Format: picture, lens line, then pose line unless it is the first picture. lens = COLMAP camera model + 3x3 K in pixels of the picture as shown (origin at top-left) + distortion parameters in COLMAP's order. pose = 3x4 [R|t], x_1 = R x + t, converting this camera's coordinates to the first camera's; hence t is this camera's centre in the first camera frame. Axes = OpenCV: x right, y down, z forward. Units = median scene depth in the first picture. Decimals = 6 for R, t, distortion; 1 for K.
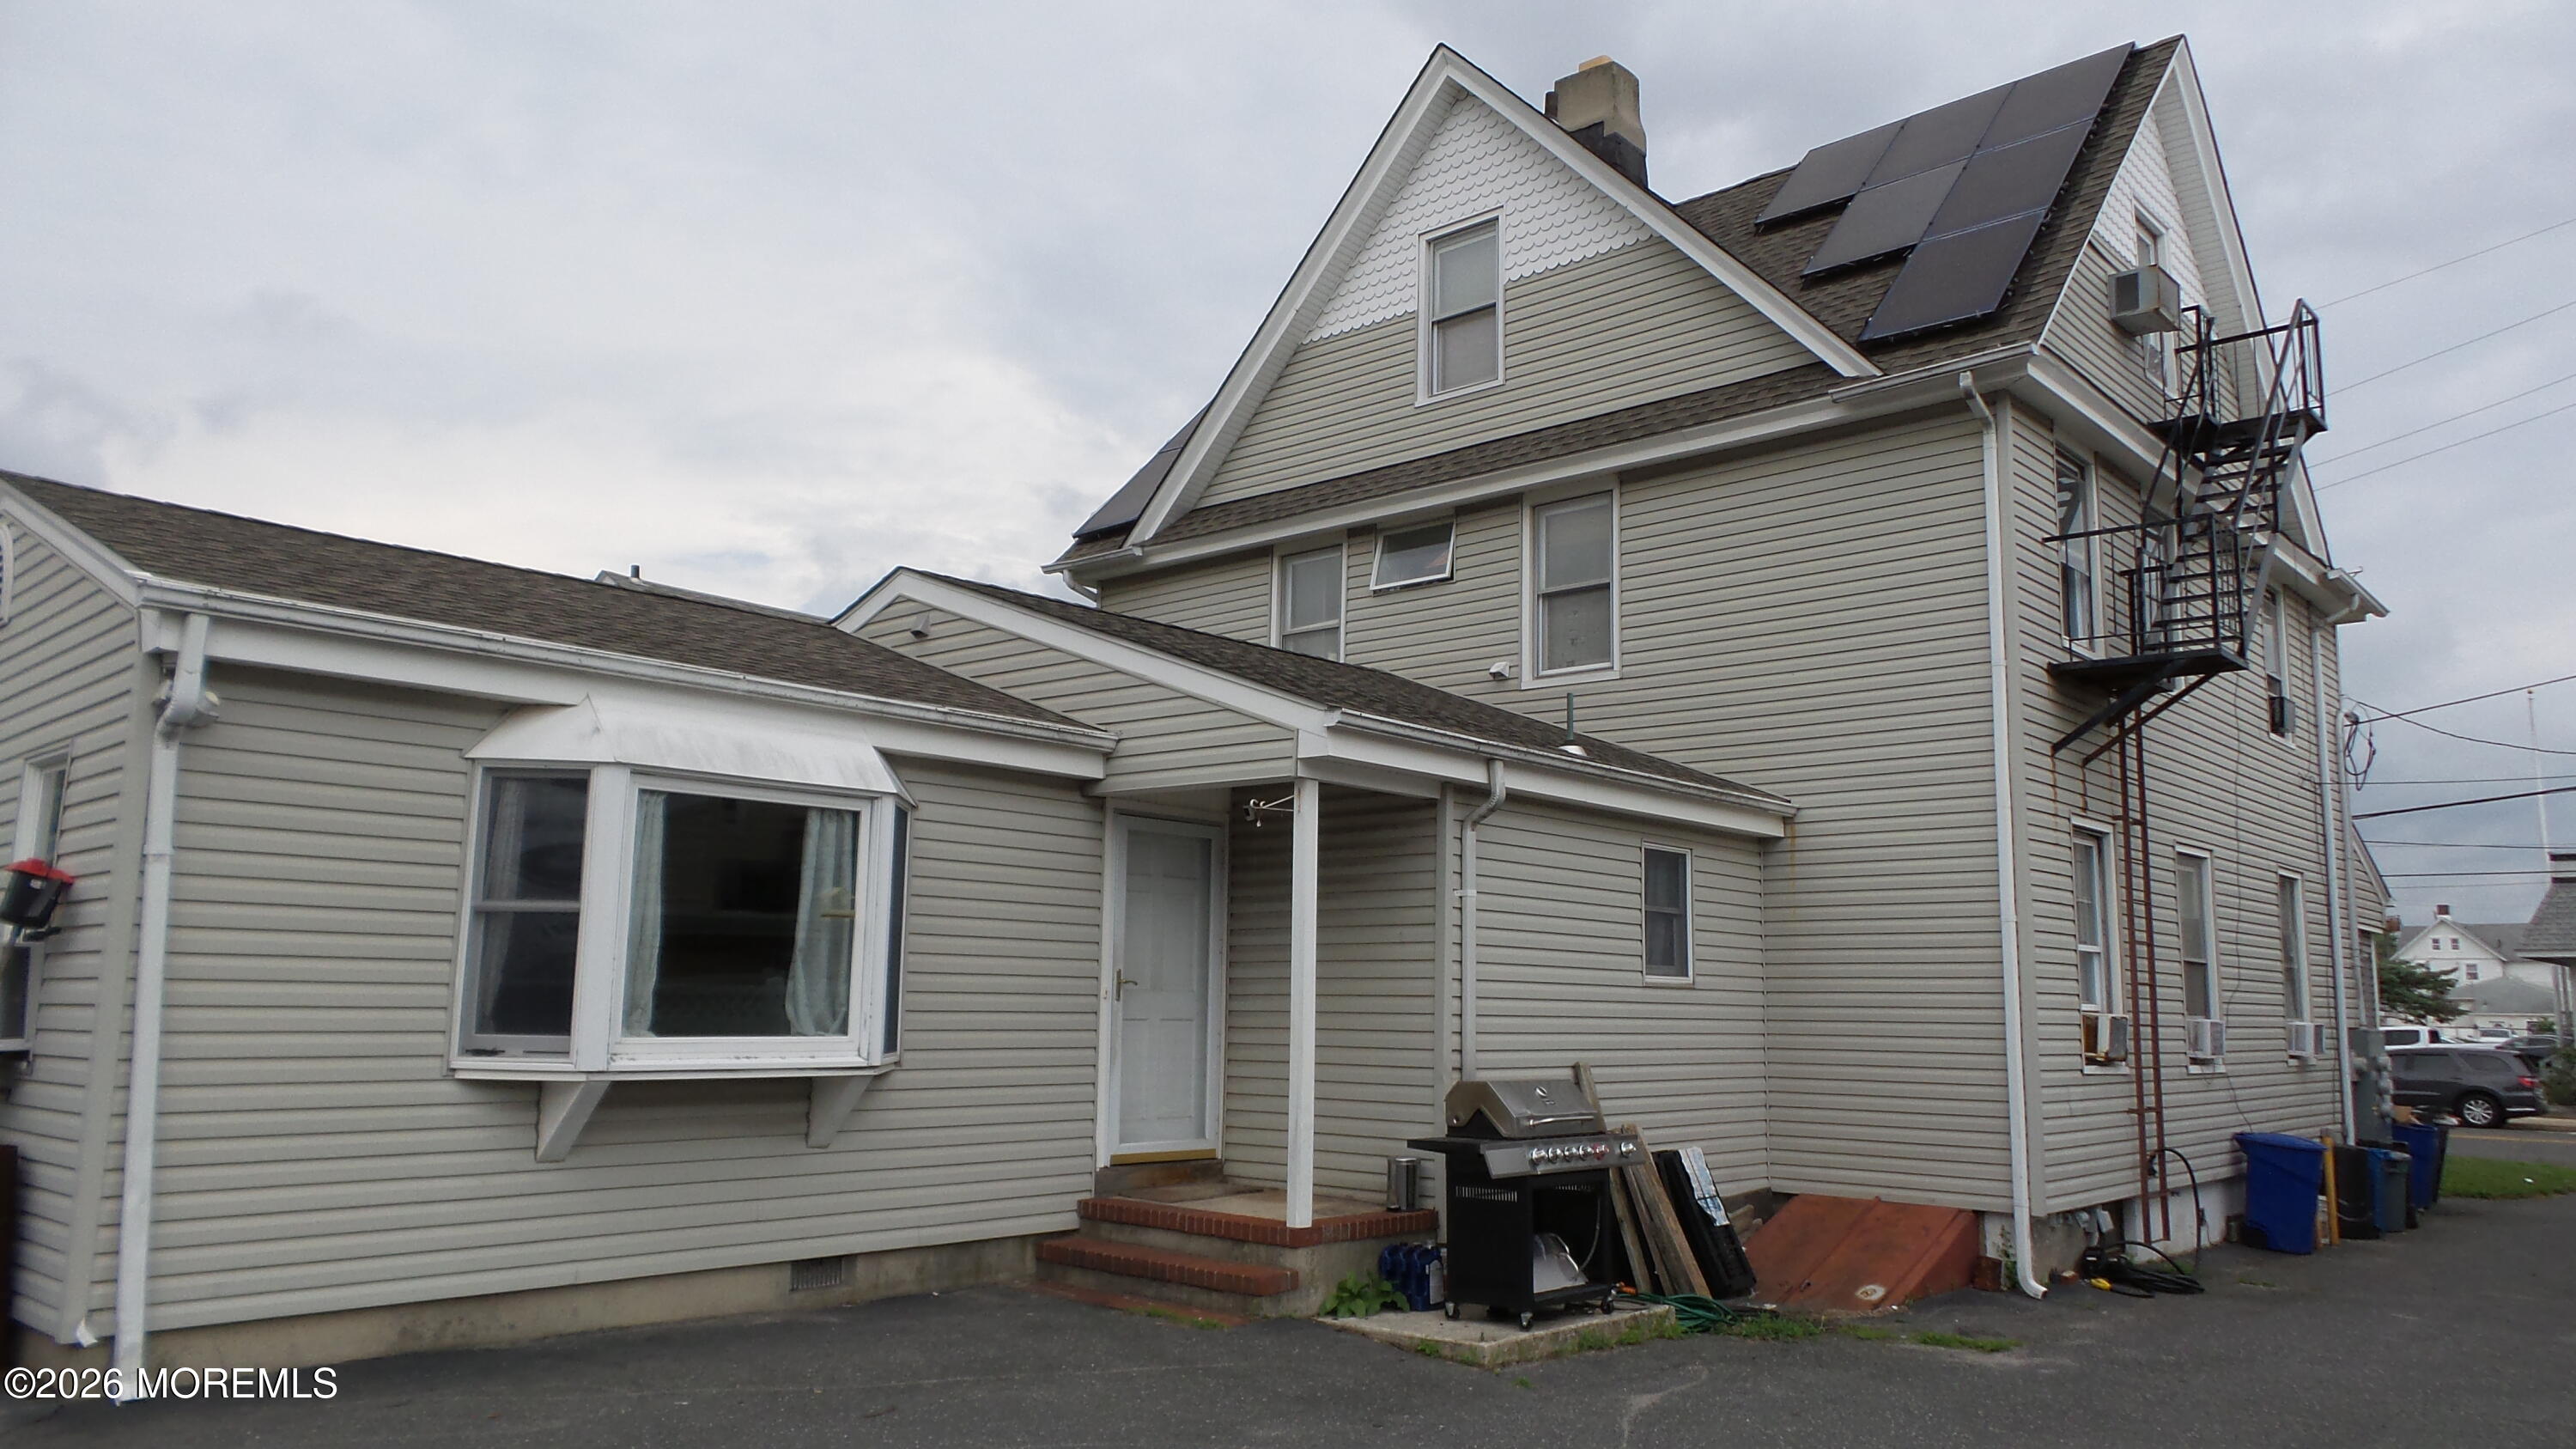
lens RADIAL K [[1793.8, 0, 1288.0], [0, 1793.8, 724.5], [0, 0, 1]] dist [0.003648, 0.002233]
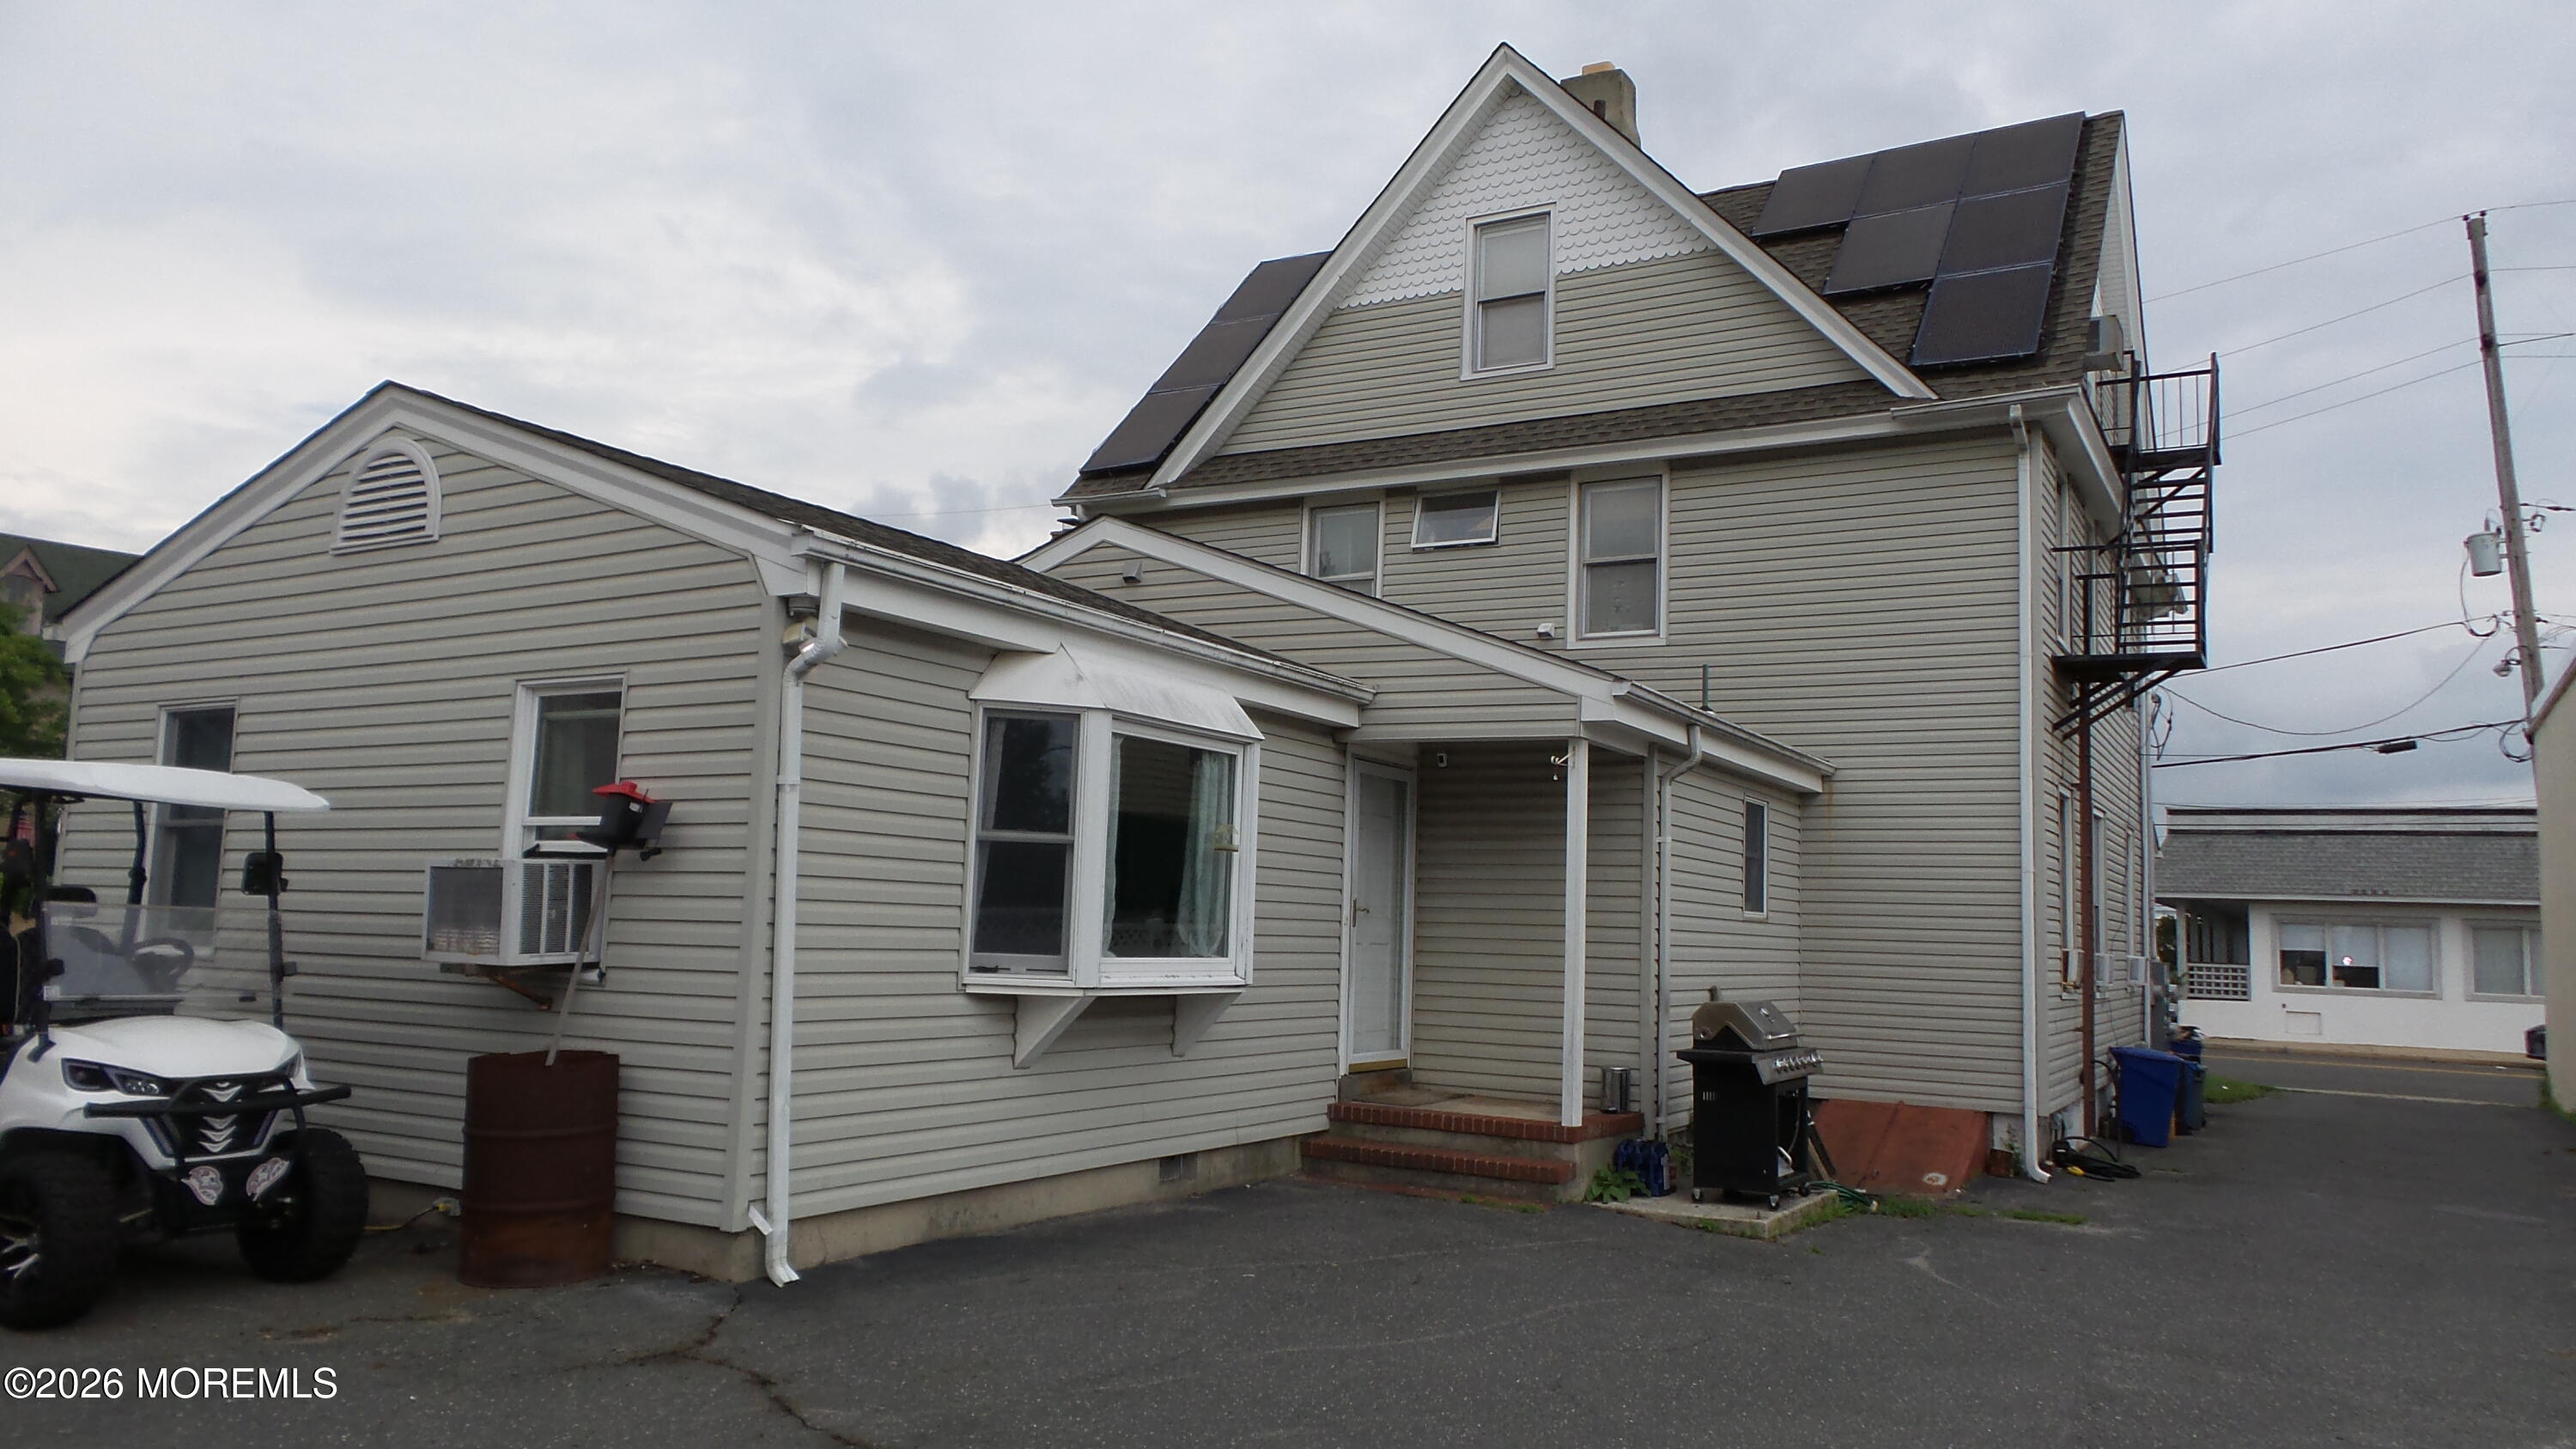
lens RADIAL K [[1790.7, 0, 1288.0], [0, 1790.7, 724.5], [0, 0, 1]] dist [0.004092, 0.001189]
pose [[0.979279, 0.040025, 0.198522, -0.327581], [-0.049346, 0.997889, 0.042227, -0.014369], [-0.196412, -0.051149, 0.979186, -0.065547]]
